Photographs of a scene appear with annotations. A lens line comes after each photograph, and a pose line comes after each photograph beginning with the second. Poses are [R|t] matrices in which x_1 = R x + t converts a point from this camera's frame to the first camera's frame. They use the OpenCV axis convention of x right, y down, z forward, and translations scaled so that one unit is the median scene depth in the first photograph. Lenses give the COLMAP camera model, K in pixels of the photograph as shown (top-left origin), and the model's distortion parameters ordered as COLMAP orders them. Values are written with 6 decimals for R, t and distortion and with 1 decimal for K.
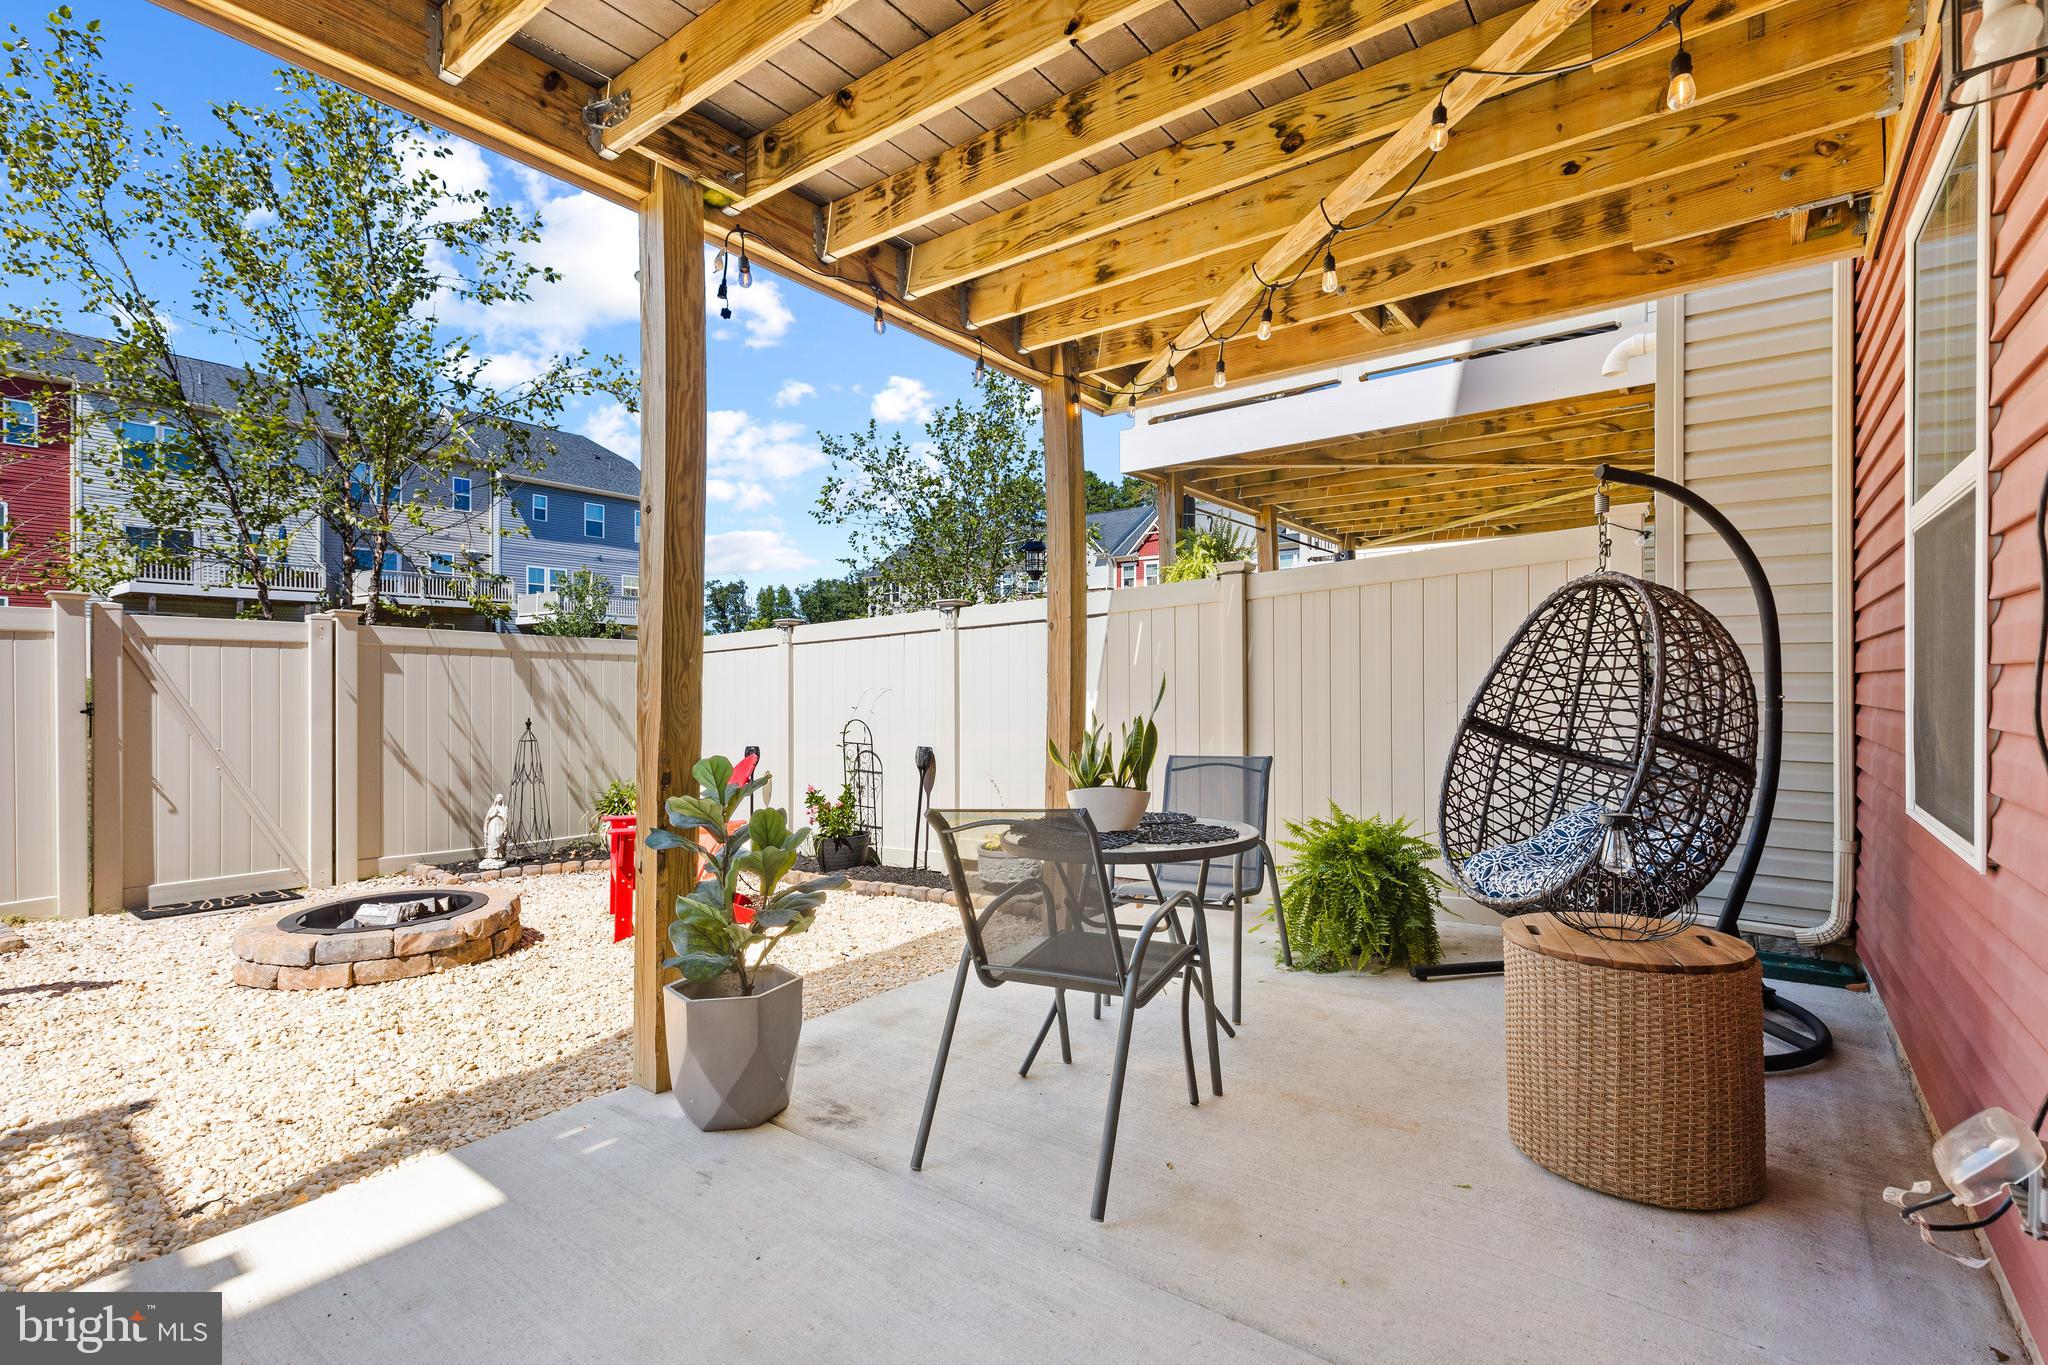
lens RADIAL K [[926.2, 0, 1024.0], [0, 926.2, 682.5], [0, 0, 1]] dist [0.003743, -0.000175]
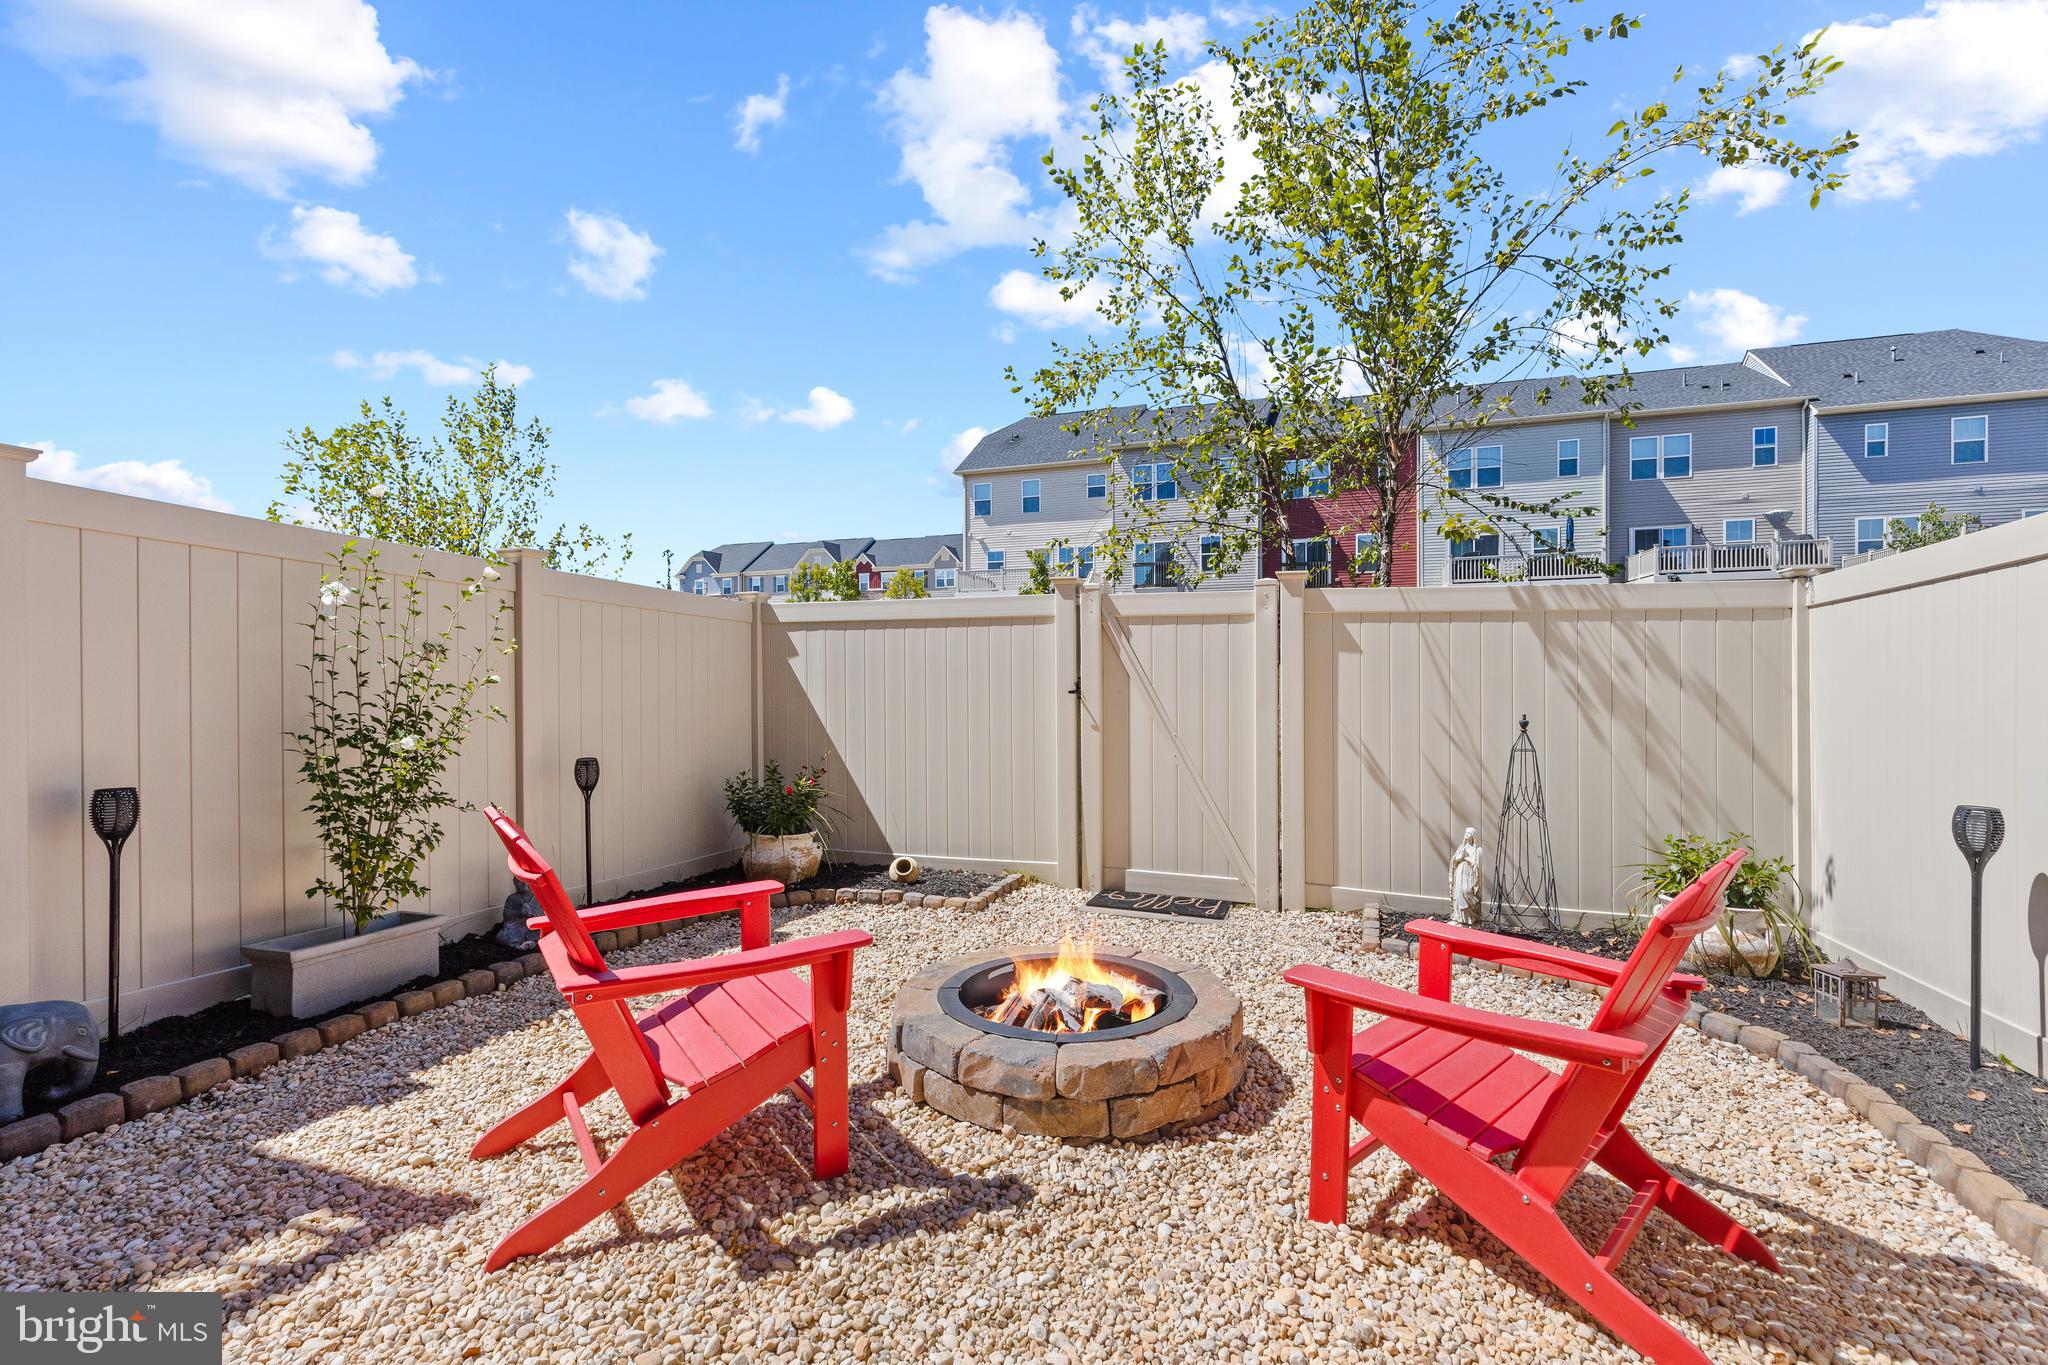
lens RADIAL K [[938.1, 0, 1022.3], [0, 938.1, 671.7], [0, 0, 1]] dist [-0.000446, 0.000056]
pose [[0.314592, -0.001602, -0.949226, -0.030589], [0.003926, 0.999992, -0.000386, 0.008012], [0.949219, -0.003605, 0.314596, 0.495150]]
